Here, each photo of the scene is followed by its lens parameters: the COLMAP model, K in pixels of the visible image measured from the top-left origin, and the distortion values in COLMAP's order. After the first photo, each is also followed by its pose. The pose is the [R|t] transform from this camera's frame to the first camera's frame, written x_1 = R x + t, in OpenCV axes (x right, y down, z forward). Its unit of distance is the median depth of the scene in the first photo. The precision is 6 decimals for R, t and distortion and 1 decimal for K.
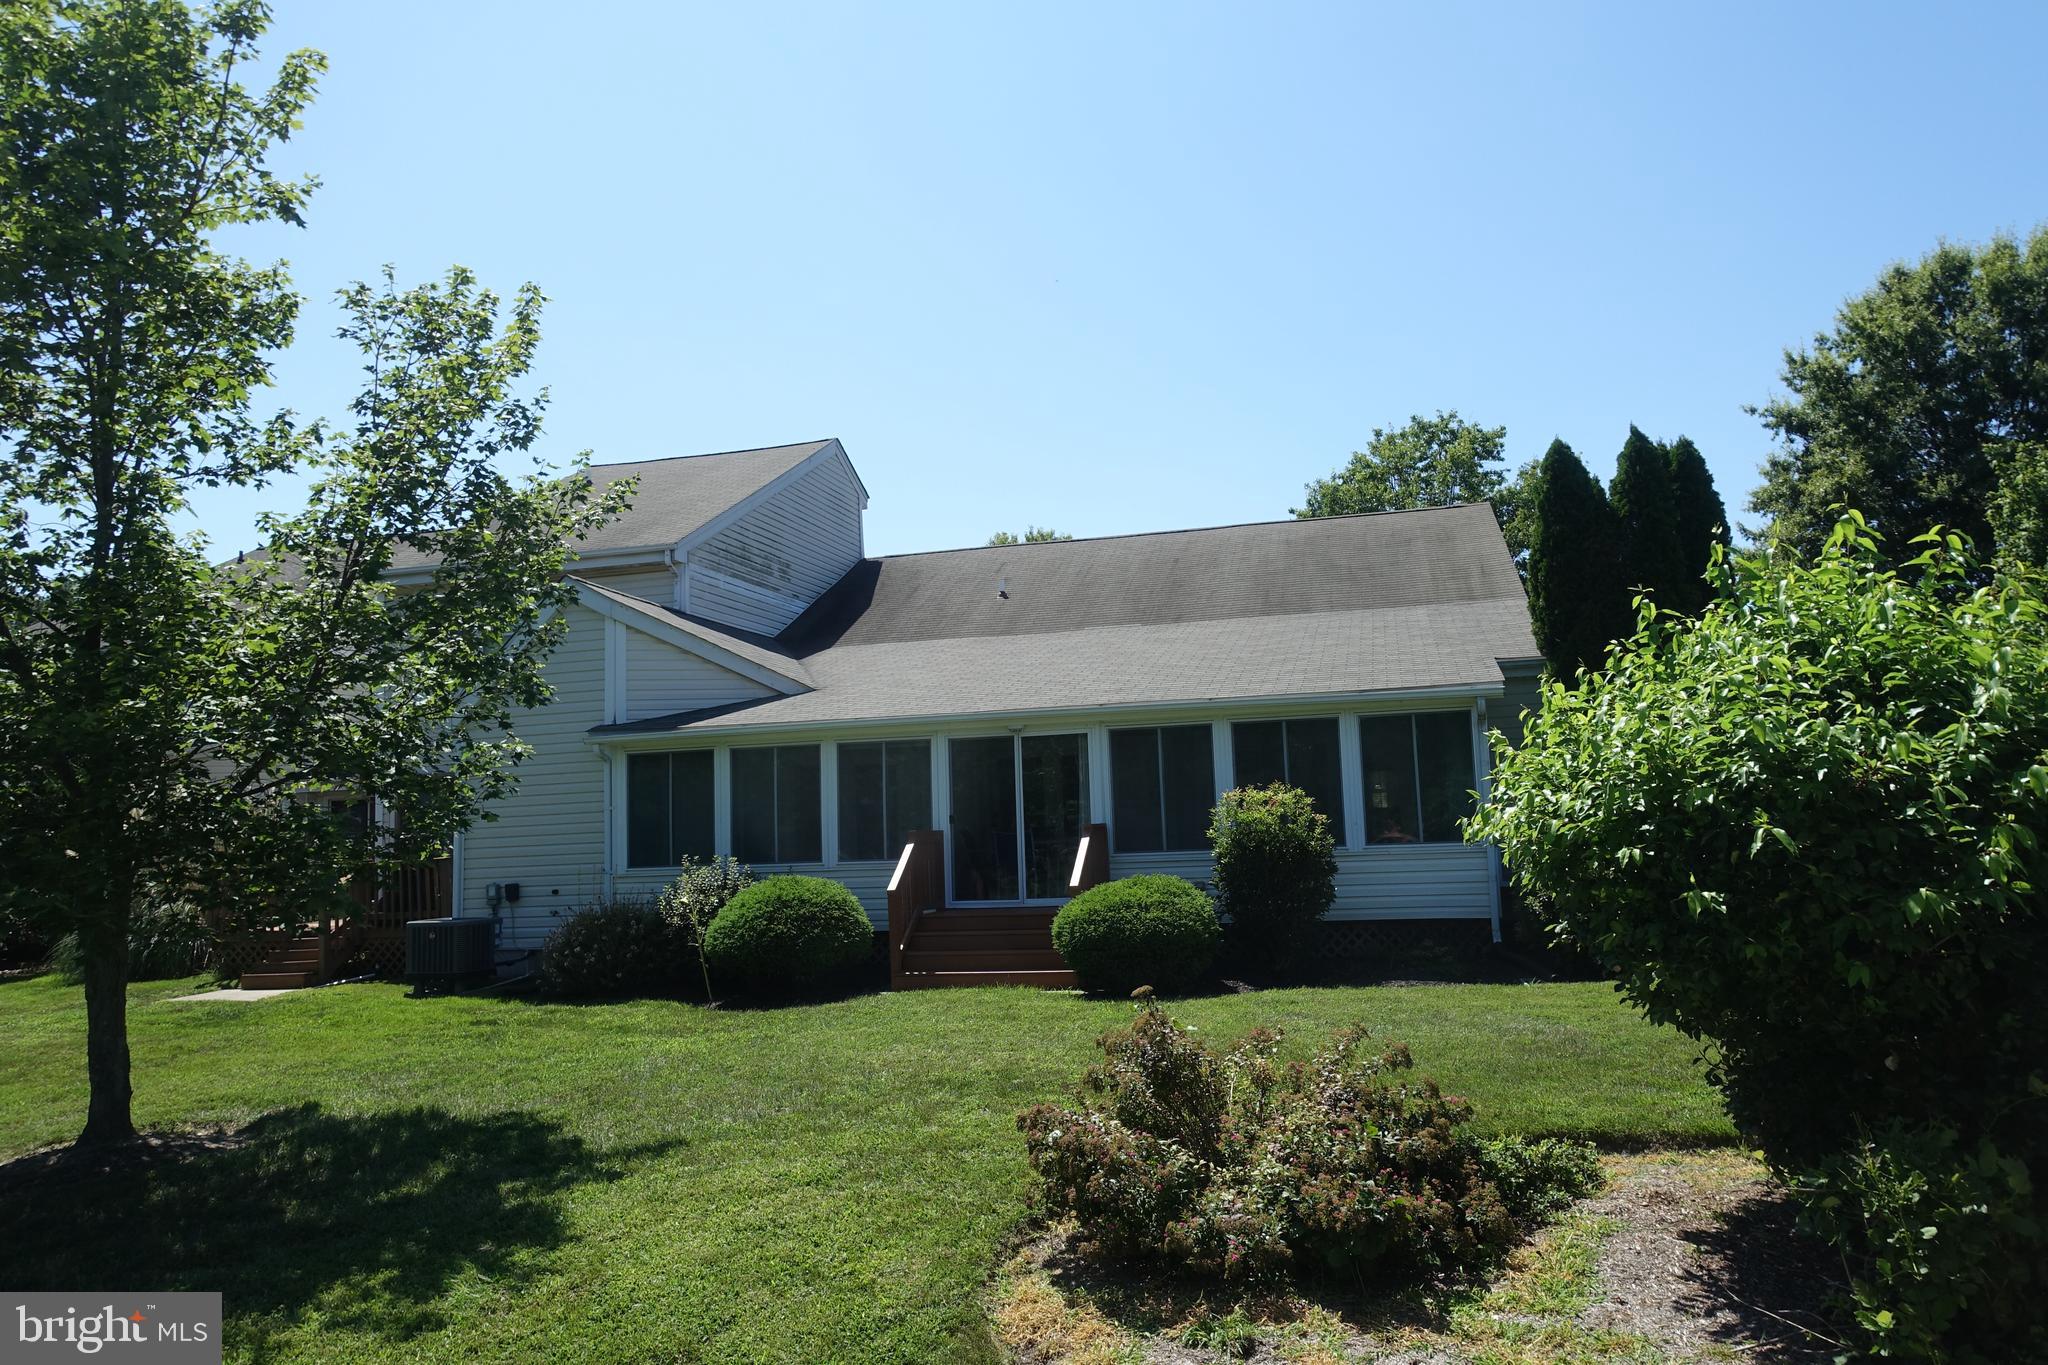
lens RADIAL K [[1418.2, 0, 1029.8], [0, 1418.2, 677.8], [0, 0, 1]] dist [0.005159, 0.002089]
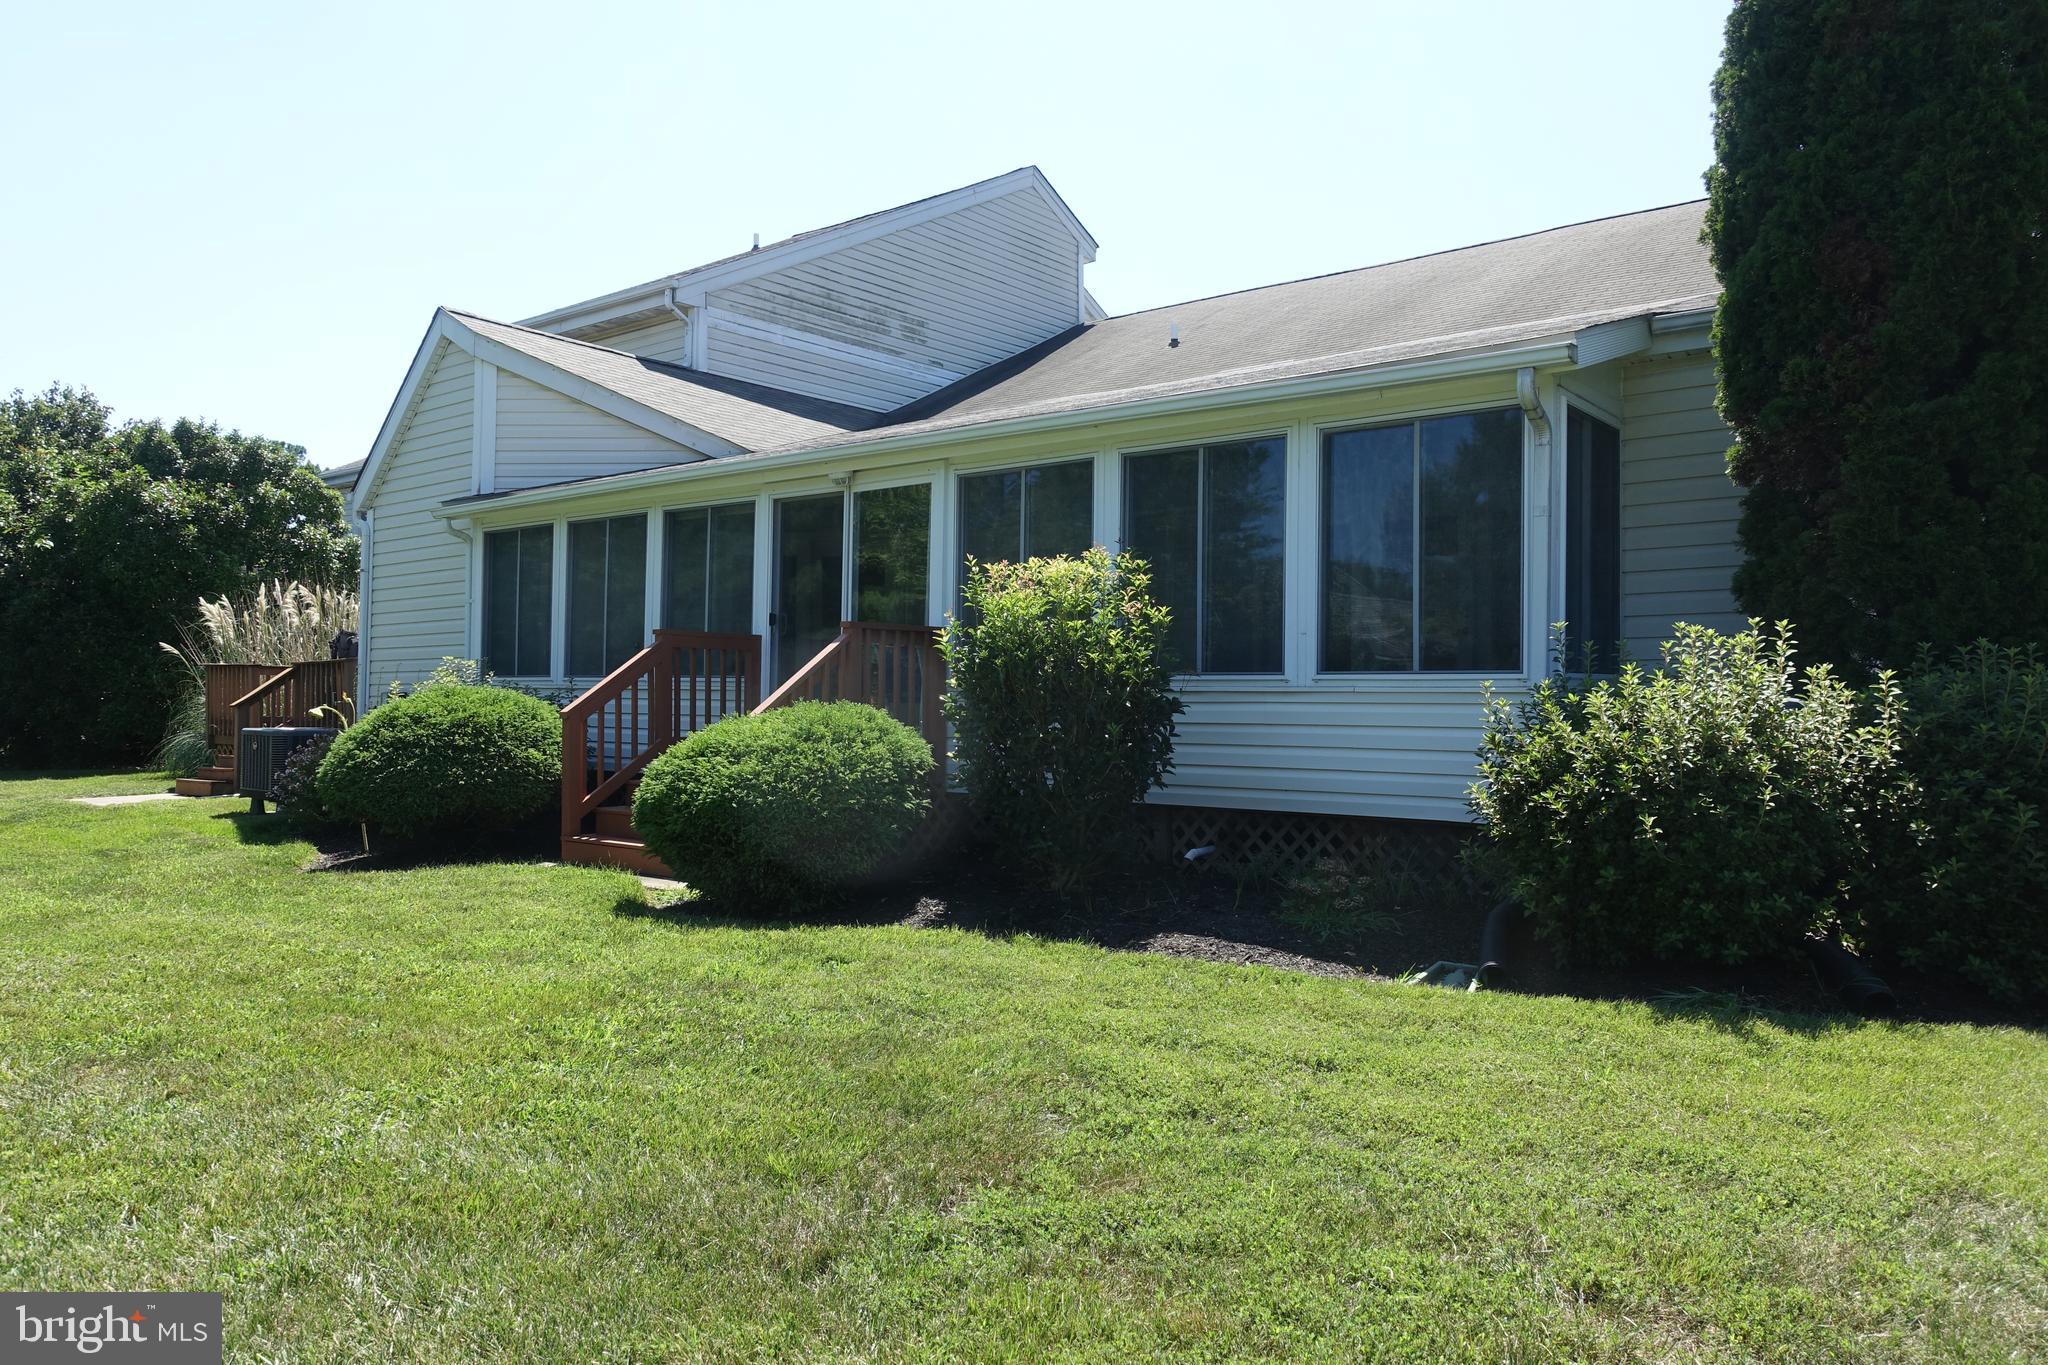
lens RADIAL K [[1418.2, 0, 1029.8], [0, 1418.2, 677.8], [0, 0, 1]] dist [0.005159, 0.002089]
pose [[0.908146, 0.037165, -0.417000, 0.304511], [0.003406, 0.995363, 0.096129, 0.057427], [0.418639, -0.088719, 0.903809, 0.401878]]
